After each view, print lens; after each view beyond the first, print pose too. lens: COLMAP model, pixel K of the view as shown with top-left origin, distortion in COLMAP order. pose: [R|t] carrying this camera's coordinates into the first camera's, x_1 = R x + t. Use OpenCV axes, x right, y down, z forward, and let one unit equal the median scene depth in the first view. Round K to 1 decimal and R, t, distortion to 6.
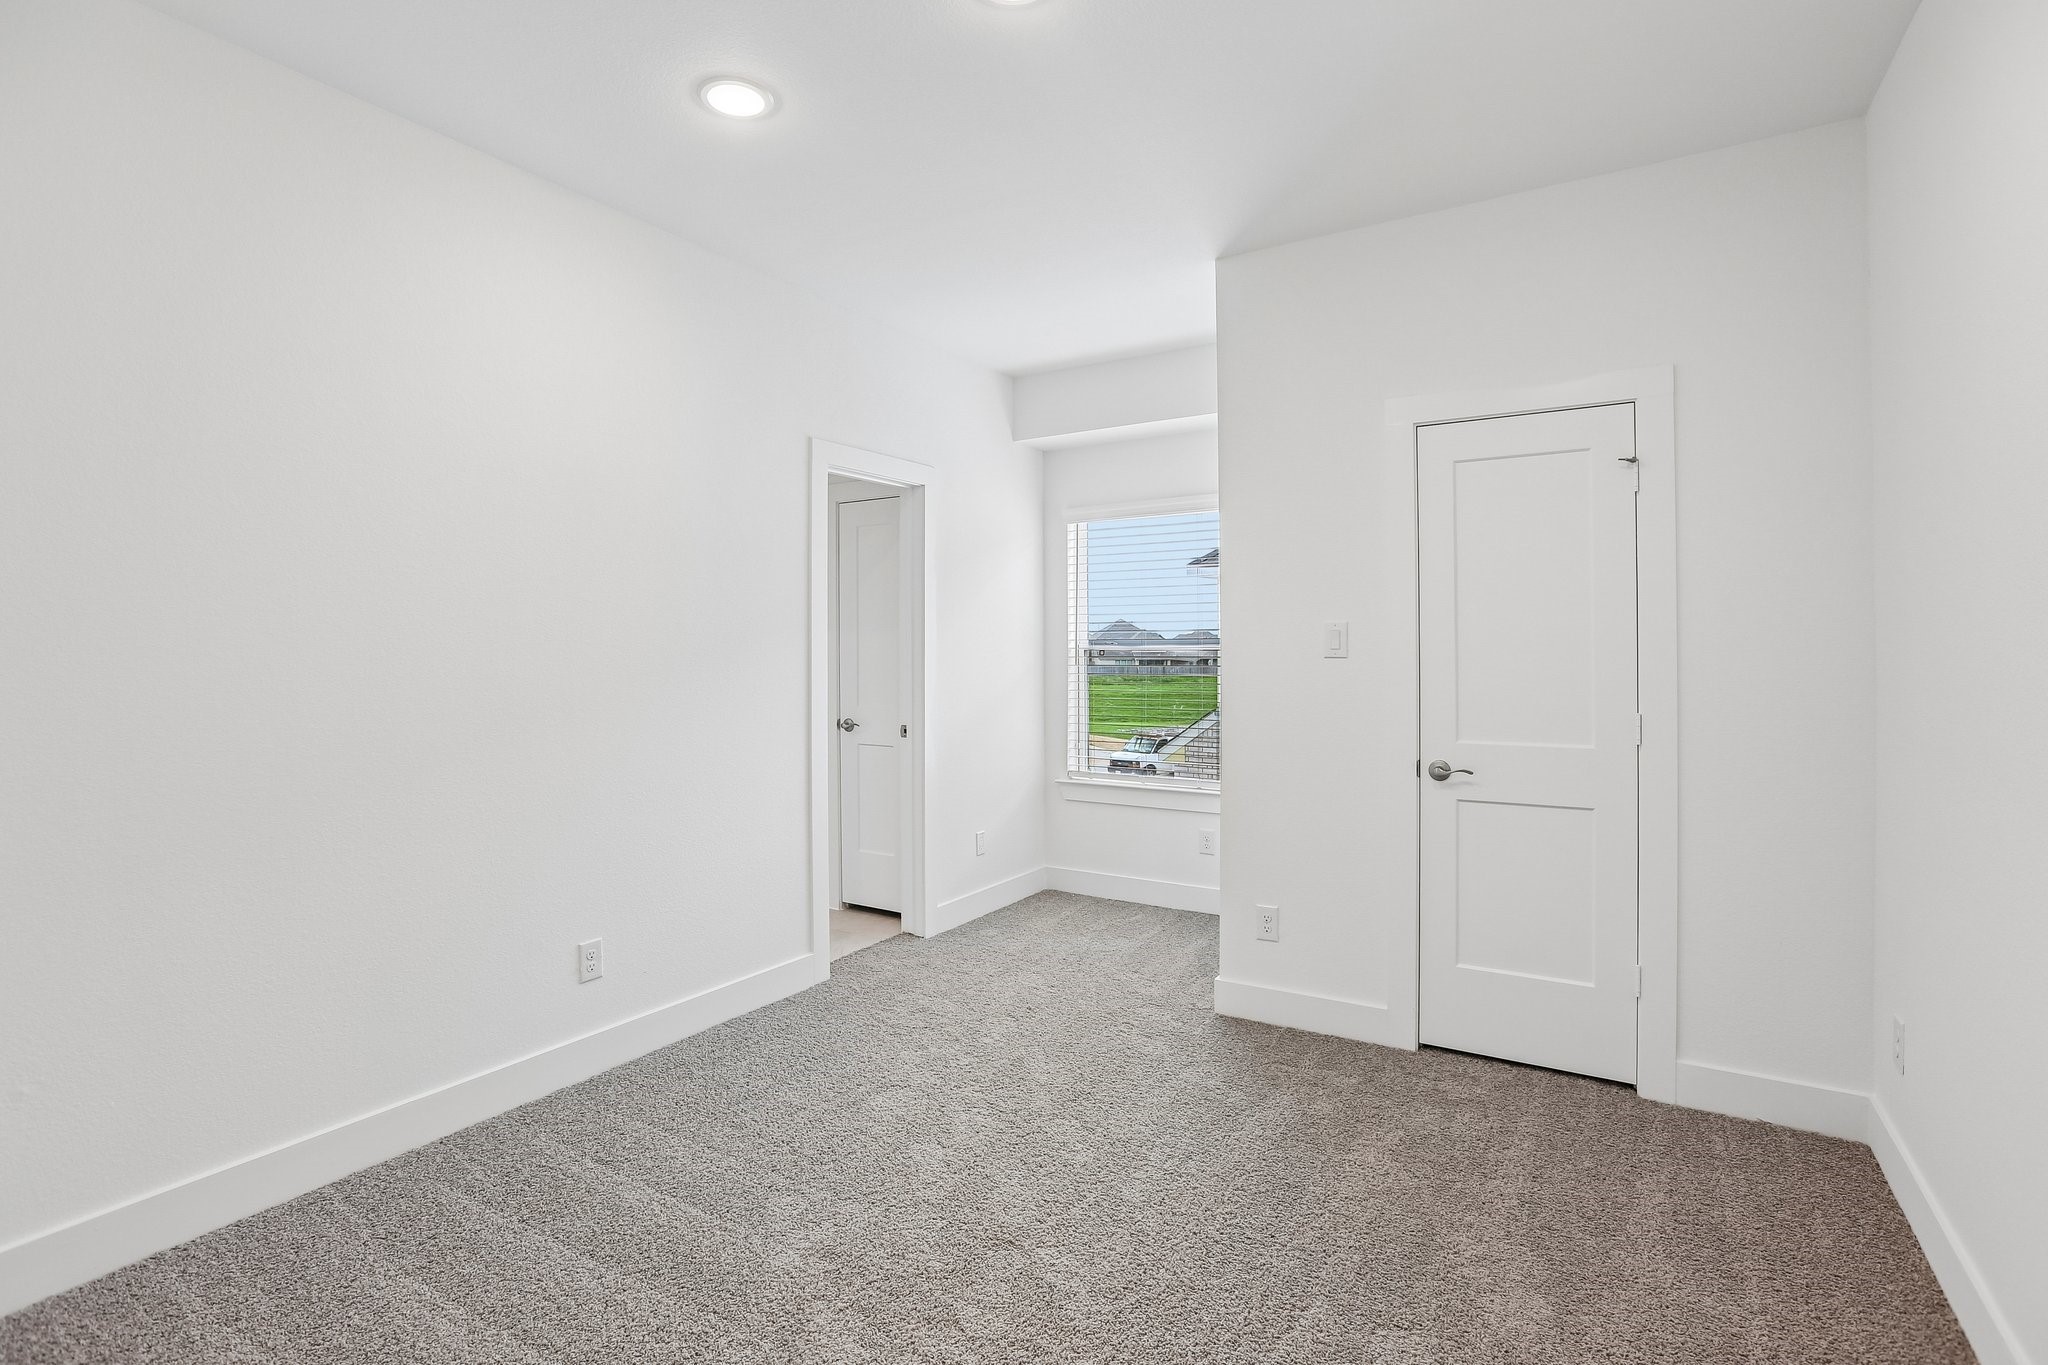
lens RADIAL K [[969.6, 0, 1019.6], [0, 969.6, 665.0], [0, 0, 1]] dist [-0.043636, 0.015064]
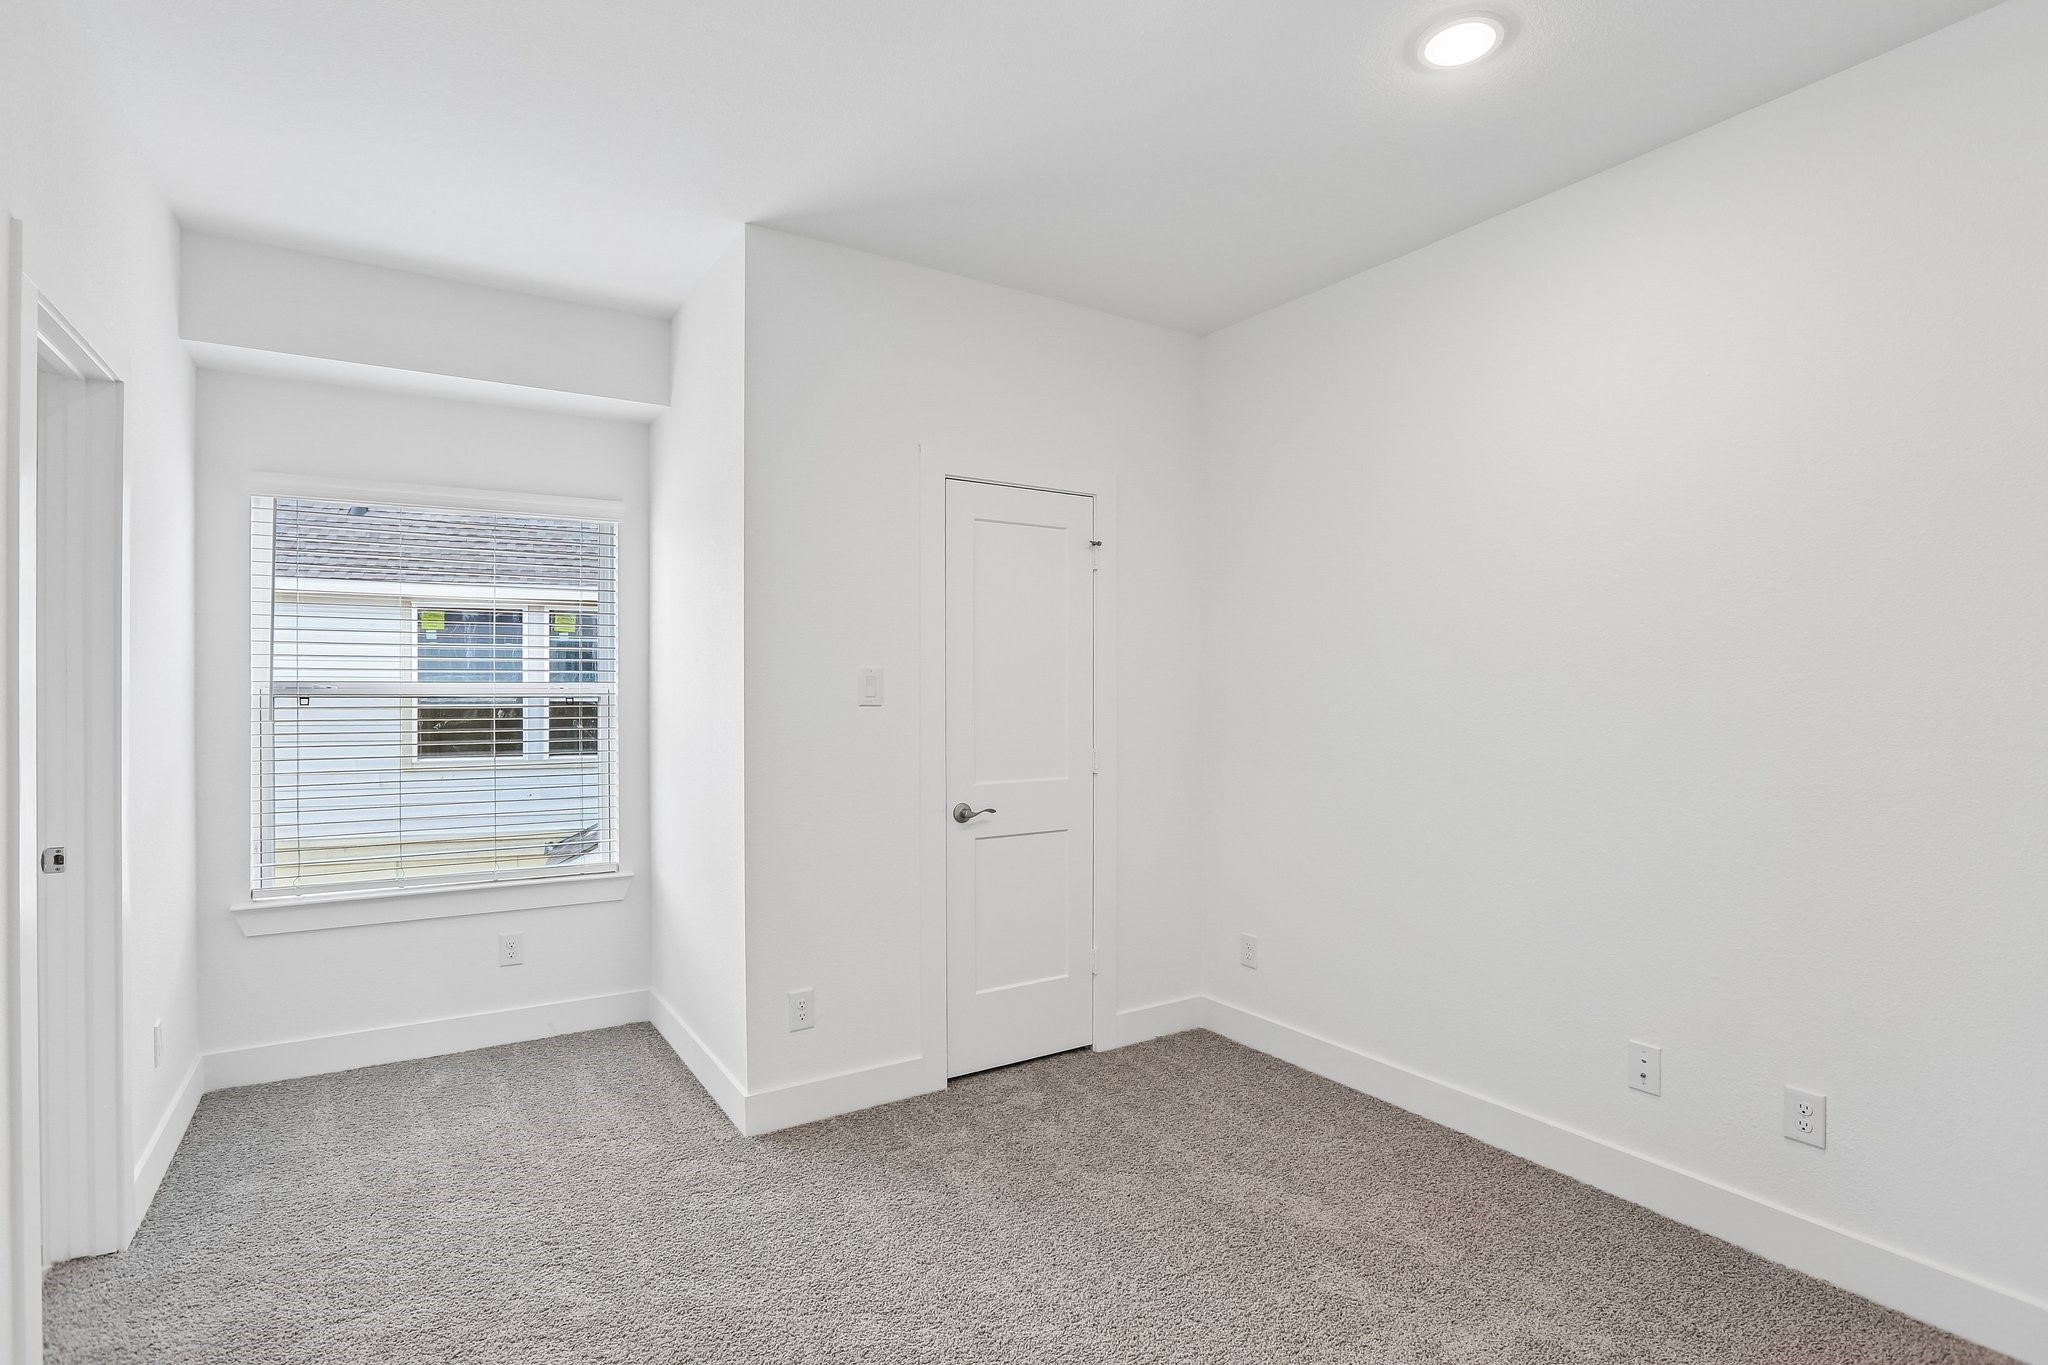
lens RADIAL K [[969.6, 0, 1013.4], [0, 969.6, 699.9], [0, 0, 1]] dist [-0.043636, 0.015064]
pose [[0.415173, 0.006515, 0.909719, -0.500247], [0.011755, 0.999852, -0.012525, -0.000178], [-0.909667, 0.015894, 0.415035, 0.494644]]
